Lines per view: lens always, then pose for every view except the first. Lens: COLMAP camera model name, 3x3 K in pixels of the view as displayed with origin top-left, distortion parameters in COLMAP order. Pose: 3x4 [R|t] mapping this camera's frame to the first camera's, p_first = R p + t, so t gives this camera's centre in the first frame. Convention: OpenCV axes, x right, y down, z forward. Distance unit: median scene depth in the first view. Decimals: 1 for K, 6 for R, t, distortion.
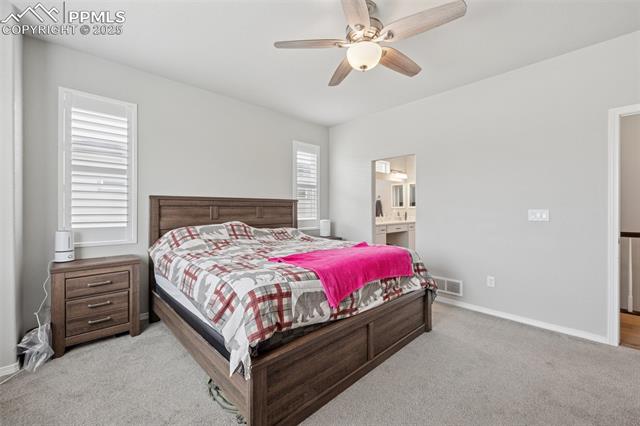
lens RADIAL K [[262.8, 0, 325.3], [0, 262.8, 207.9], [0, 0, 1]] dist [0.000193, 0.000918]
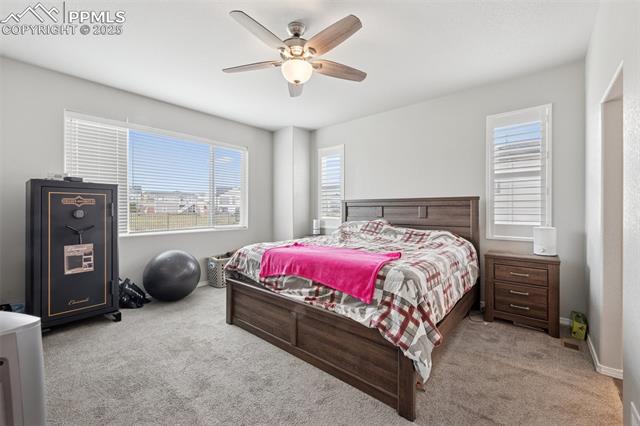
lens RADIAL K [[262.8, 0, 326.2], [0, 262.8, 212.1], [0, 0, 1]] dist [0.000193, 0.000918]
pose [[0.087011, 0.006605, -0.996185, 0.767254], [-0.000740, 0.999978, 0.006566, 0.011633], [0.996207, 0.000166, 0.087014, 0.637501]]
